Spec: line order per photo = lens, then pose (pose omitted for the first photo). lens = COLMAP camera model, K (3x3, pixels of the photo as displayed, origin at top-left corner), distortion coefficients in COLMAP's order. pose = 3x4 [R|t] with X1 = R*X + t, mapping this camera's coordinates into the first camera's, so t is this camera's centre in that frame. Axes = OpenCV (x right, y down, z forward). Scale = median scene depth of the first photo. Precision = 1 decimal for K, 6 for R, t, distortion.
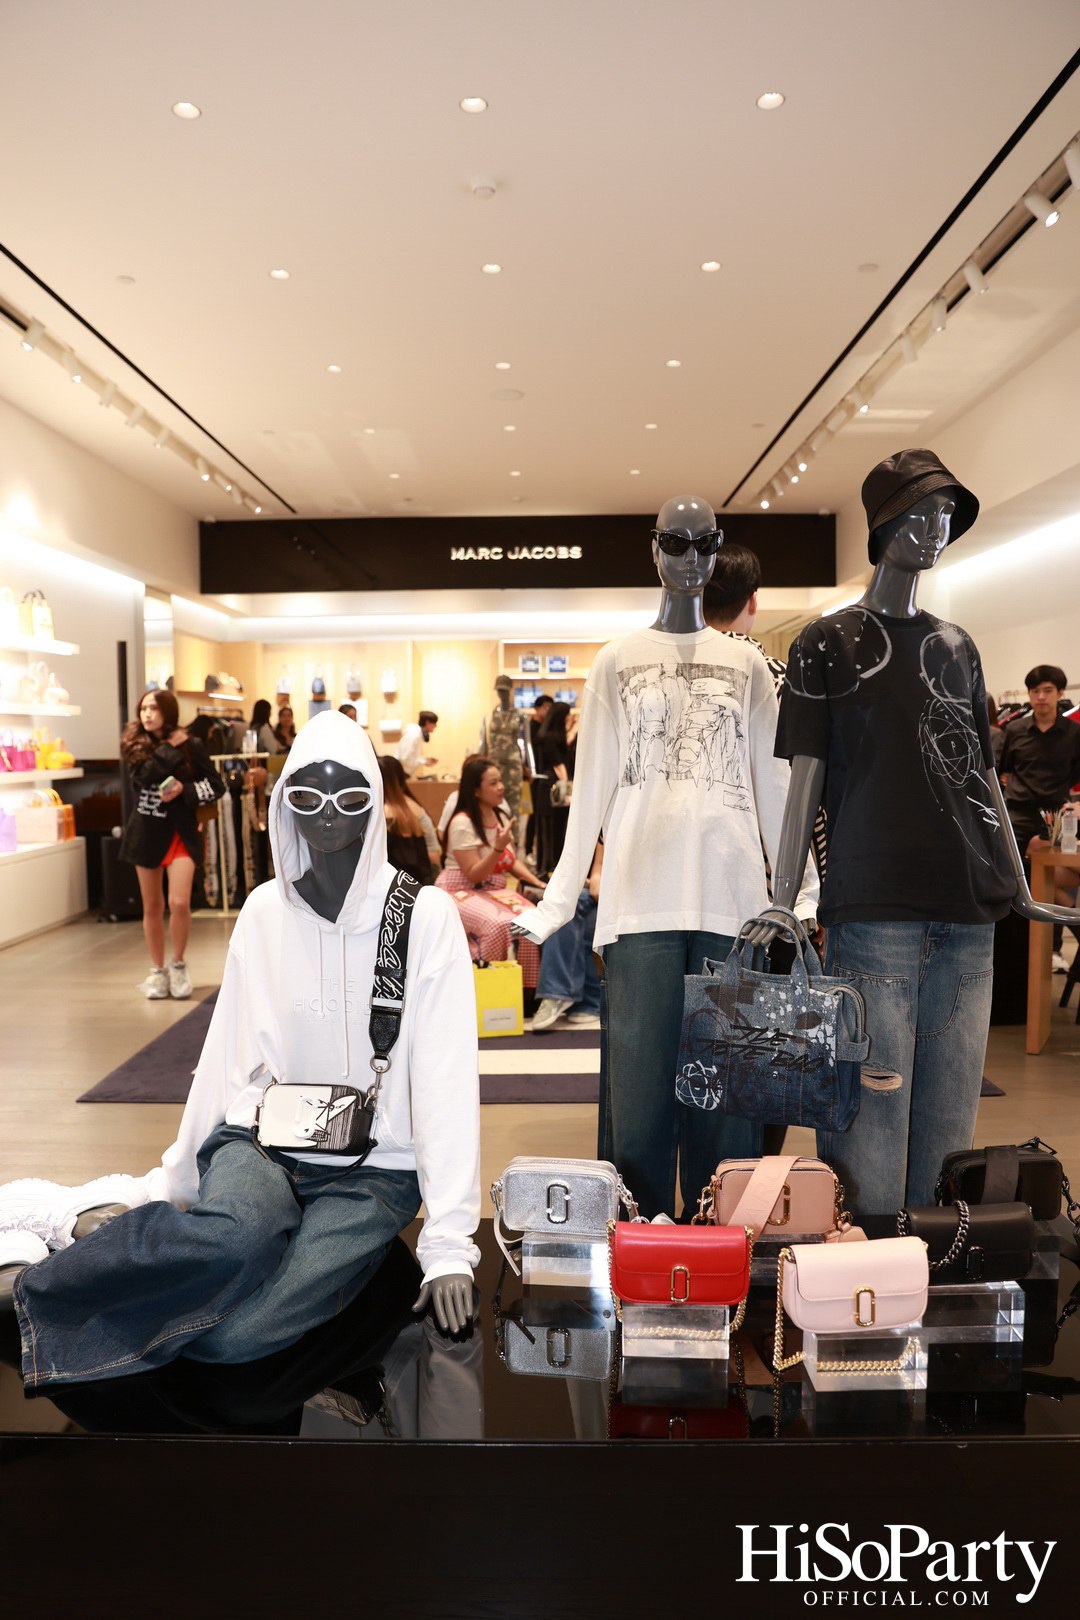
lens RADIAL K [[1087.3, 0, 540.0], [0, 1087.3, 810.0], [0, 0, 1]] dist [-0.072926, 0.002775]
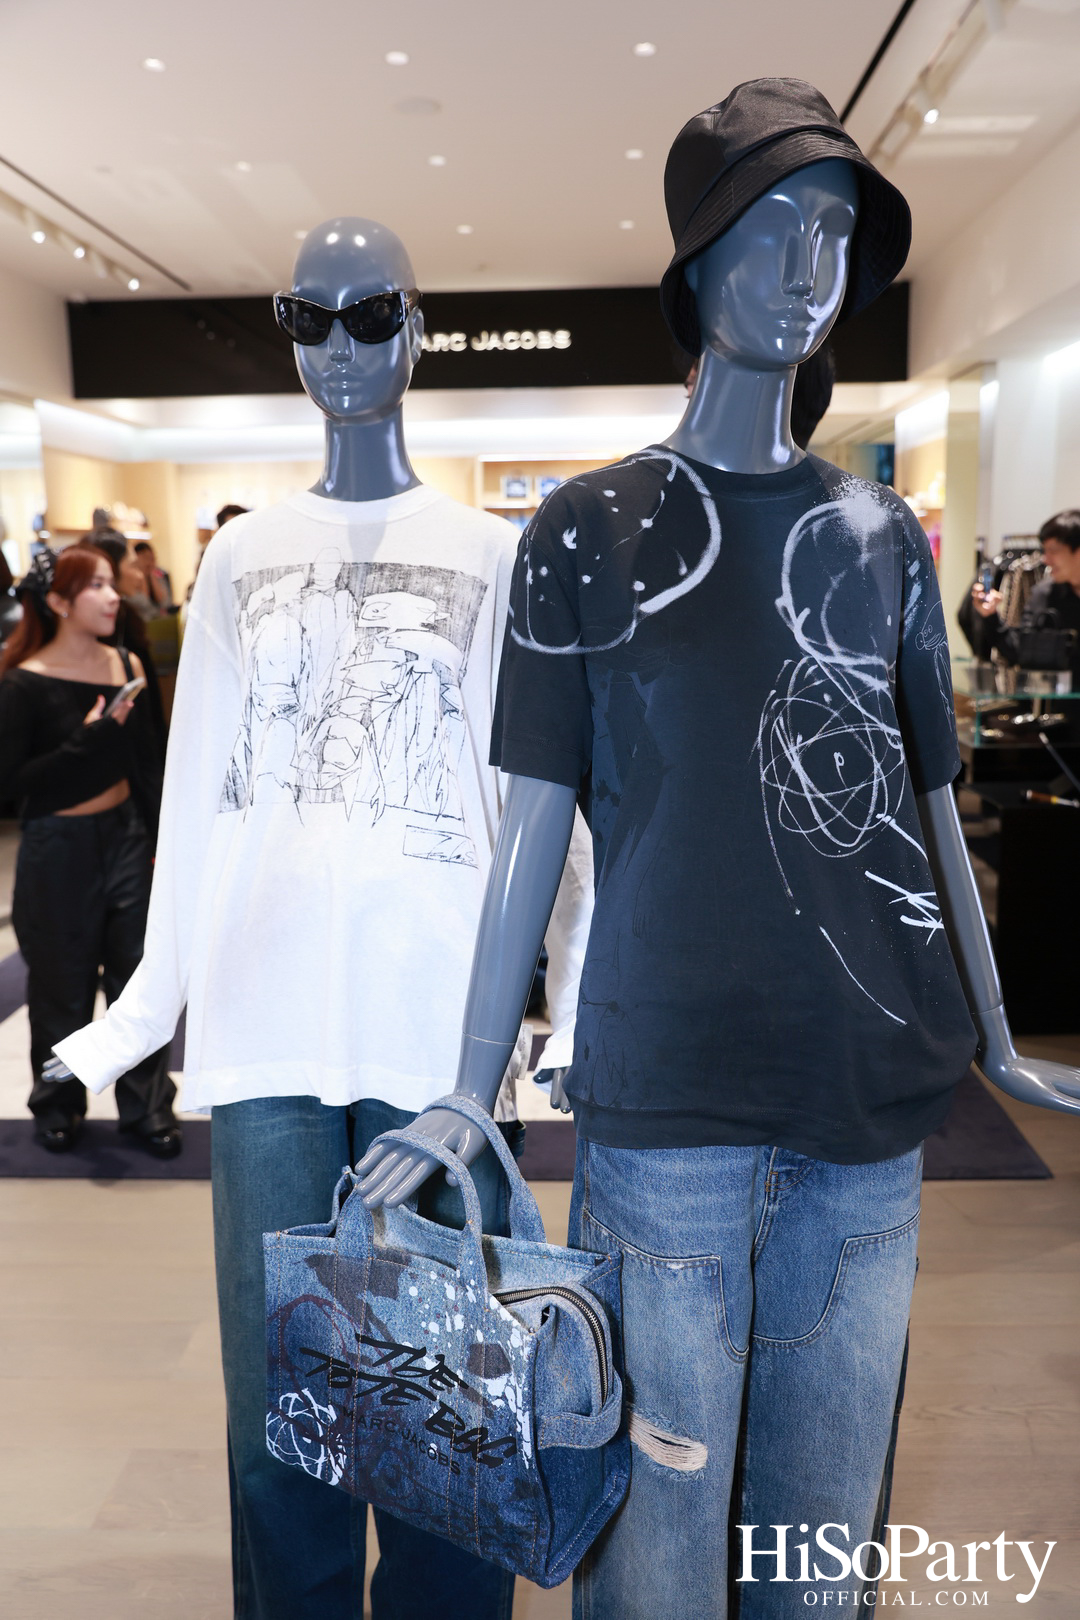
lens RADIAL K [[1285.3, 0, 540.0], [0, 1285.3, 810.0], [0, 0, 1]] dist [-0.066036, 0.089942]
pose [[0.999539, 0.000239, -0.030364, 0.264522], [0.003381, 0.992872, 0.119137, -0.101491], [0.030176, -0.119185, 0.992413, 0.436913]]
